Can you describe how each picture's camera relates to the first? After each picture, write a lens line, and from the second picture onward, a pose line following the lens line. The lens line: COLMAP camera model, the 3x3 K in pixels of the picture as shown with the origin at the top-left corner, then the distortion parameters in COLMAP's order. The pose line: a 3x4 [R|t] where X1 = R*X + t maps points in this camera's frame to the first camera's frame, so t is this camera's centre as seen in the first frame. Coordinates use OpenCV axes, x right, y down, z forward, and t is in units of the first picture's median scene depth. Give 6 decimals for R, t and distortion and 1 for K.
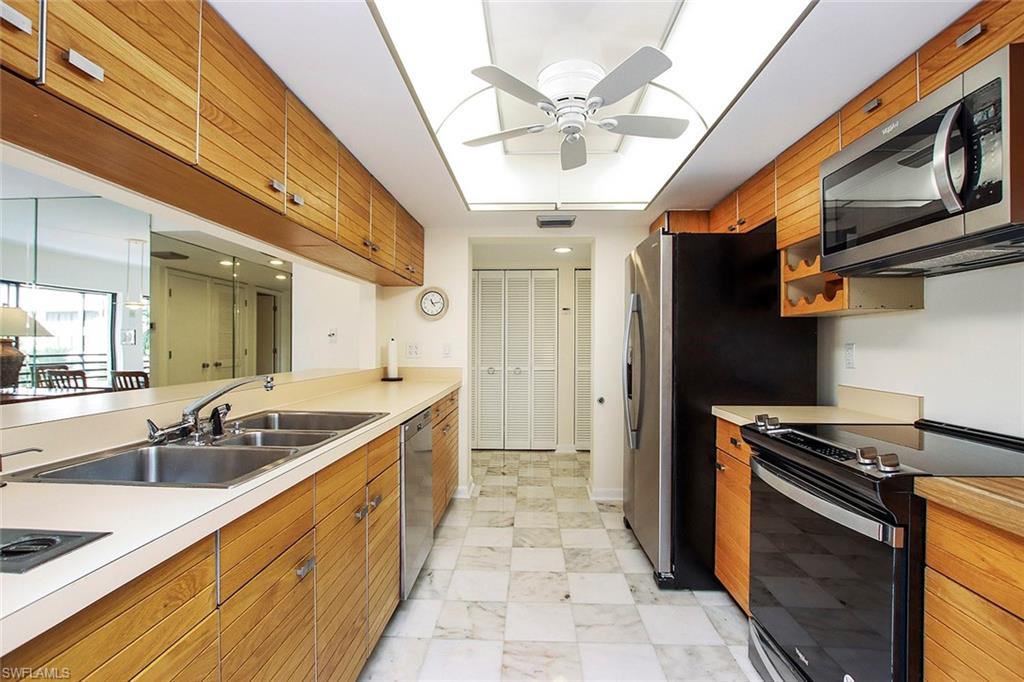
lens RADIAL K [[456.5, 0, 512.0], [0, 456.5, 341.0], [0, 0, 1]] dist [-0.034596, -0.000149]
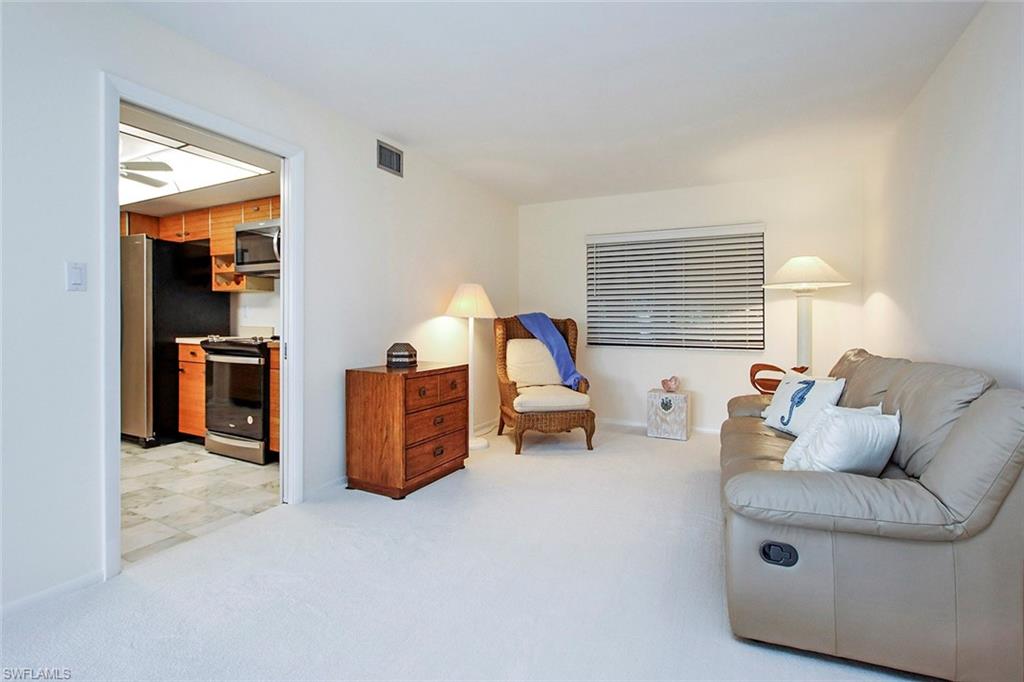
lens RADIAL K [[479.0, 0, 511.5], [0, 479.0, 329.8], [0, 0, 1]] dist [-0.037206, -0.000428]
pose [[0.385536, -0.014709, 0.922576, -0.809033], [-0.007728, 0.999786, 0.019170, 0.066901], [-0.922661, -0.014521, 0.385340, -1.004044]]
